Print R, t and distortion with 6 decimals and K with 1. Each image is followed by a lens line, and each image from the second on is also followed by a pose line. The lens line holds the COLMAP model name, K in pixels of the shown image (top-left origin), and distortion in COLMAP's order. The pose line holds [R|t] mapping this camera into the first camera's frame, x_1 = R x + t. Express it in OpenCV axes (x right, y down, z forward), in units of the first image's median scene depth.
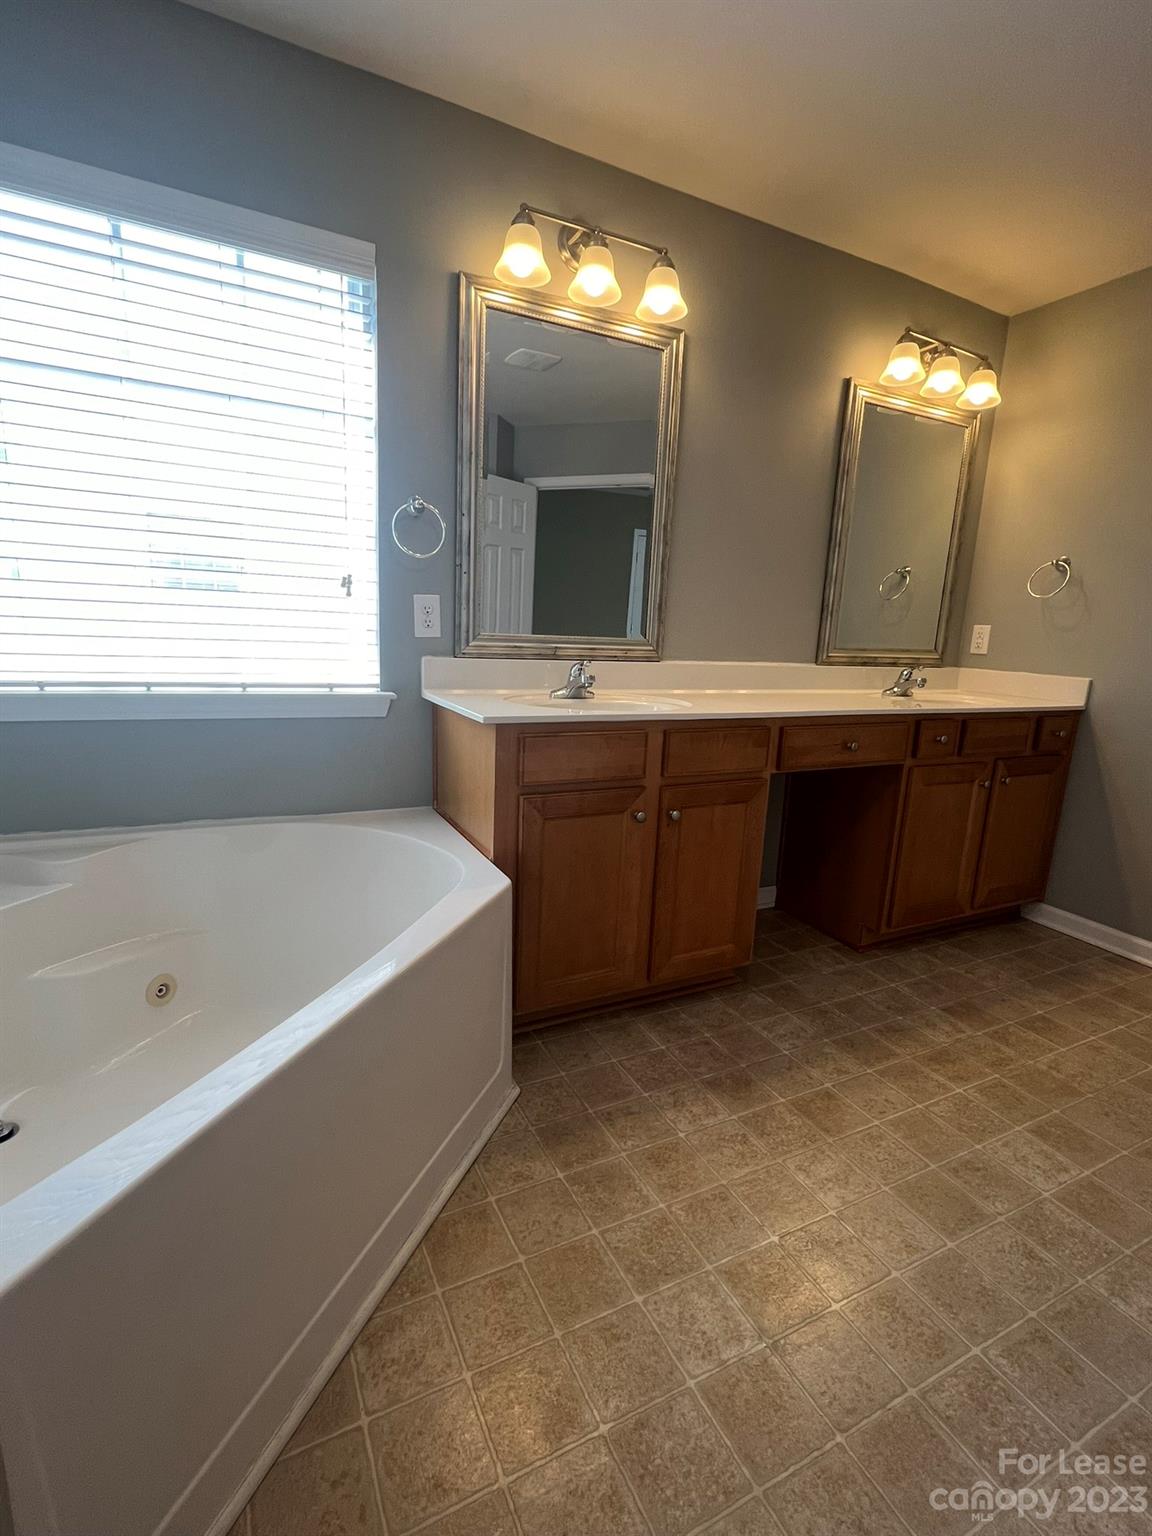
lens RADIAL K [[712.2, 0, 576.8], [0, 712.2, 779.7], [0, 0, 1]] dist [-0.003265, -0.000046]
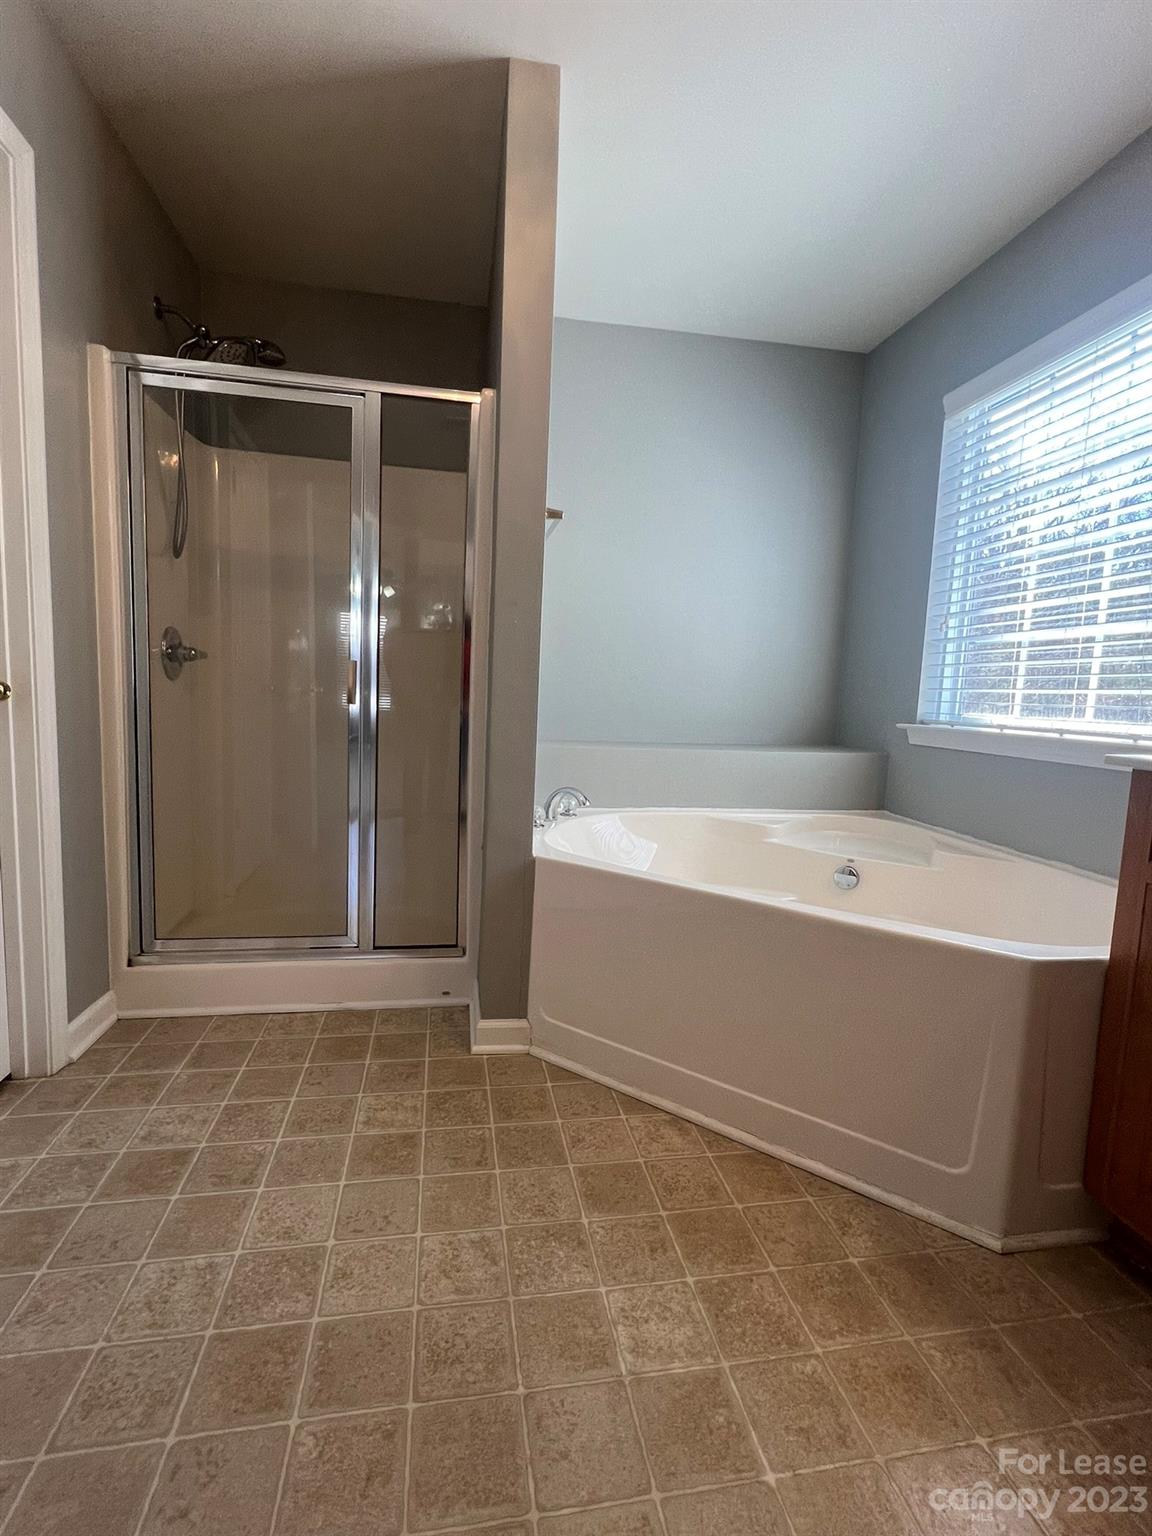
lens RADIAL K [[712.2, 0, 576.6], [0, 712.2, 762.5], [0, 0, 1]] dist [-0.003265, -0.000046]
pose [[-0.288101, 0.042796, -0.956643, 1.103020], [-0.244654, 0.962557, 0.116741, -0.054273], [0.925820, 0.267679, -0.266844, 0.957700]]
